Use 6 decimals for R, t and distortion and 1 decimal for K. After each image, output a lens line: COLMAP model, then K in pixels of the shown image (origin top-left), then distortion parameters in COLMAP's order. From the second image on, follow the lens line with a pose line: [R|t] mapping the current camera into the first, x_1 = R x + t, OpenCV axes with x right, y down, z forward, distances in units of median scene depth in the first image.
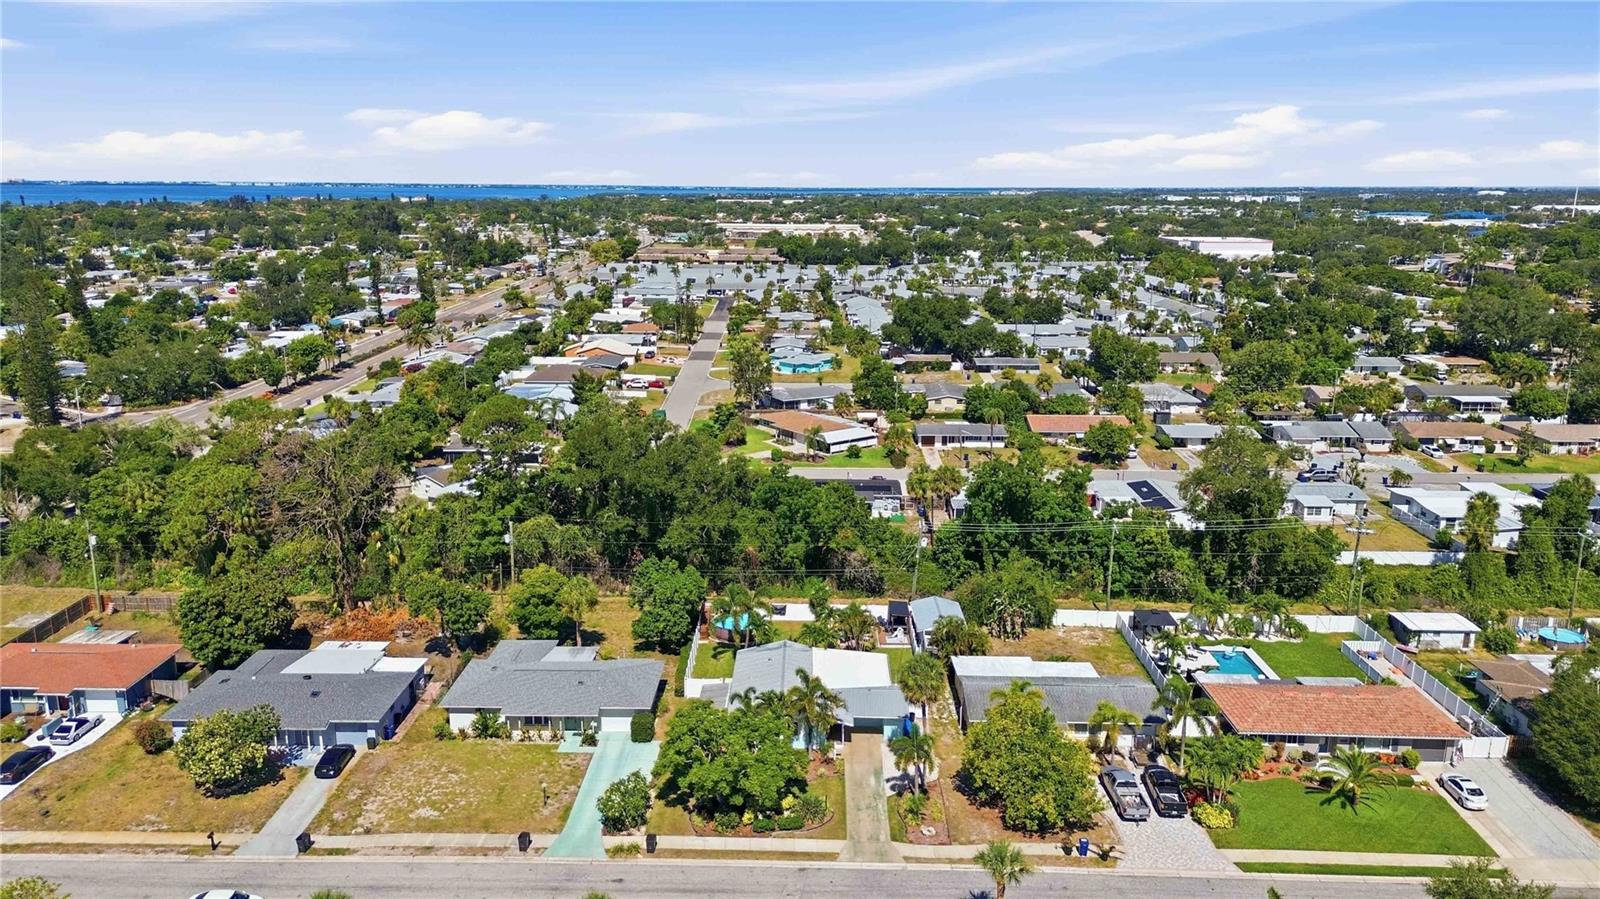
lens RADIAL K [[1137.2, 0, 792.4], [0, 1137.2, 451.2], [0, 0, 1]] dist [0.072731, -0.076079]
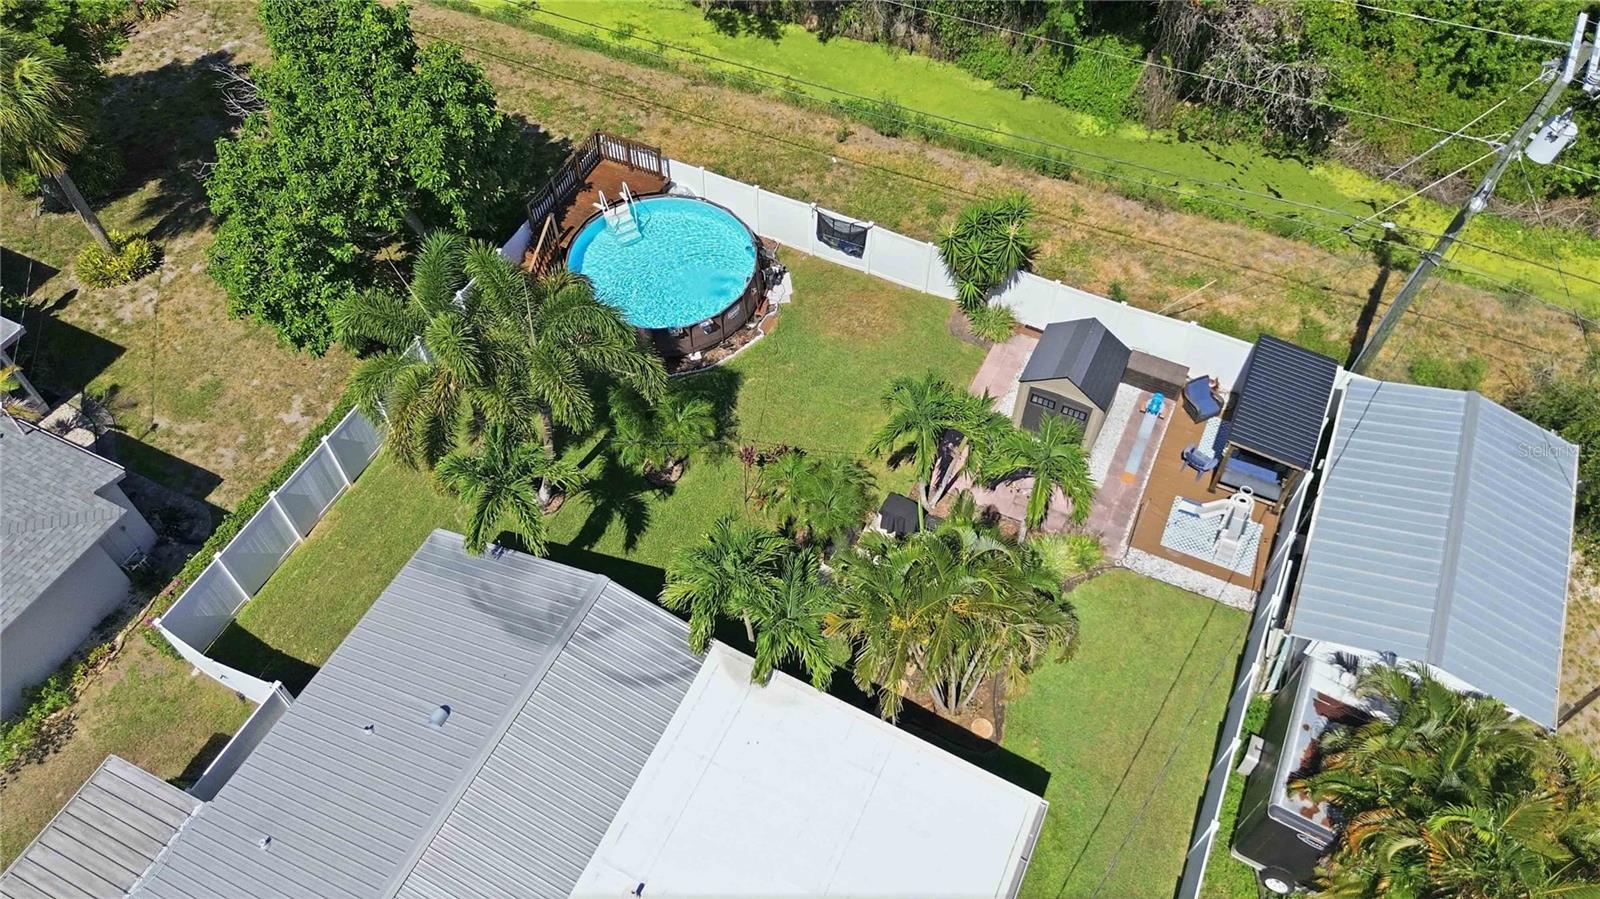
lens RADIAL K [[1137.2, 0, 792.4], [0, 1137.2, 451.2], [0, 0, 1]] dist [0.072731, -0.076079]
pose [[0.906920, 0.325216, -0.267825, 0.070262], [-0.084989, 0.763865, 0.639756, 0.005171], [0.412641, -0.557445, 0.720404, 0.801602]]
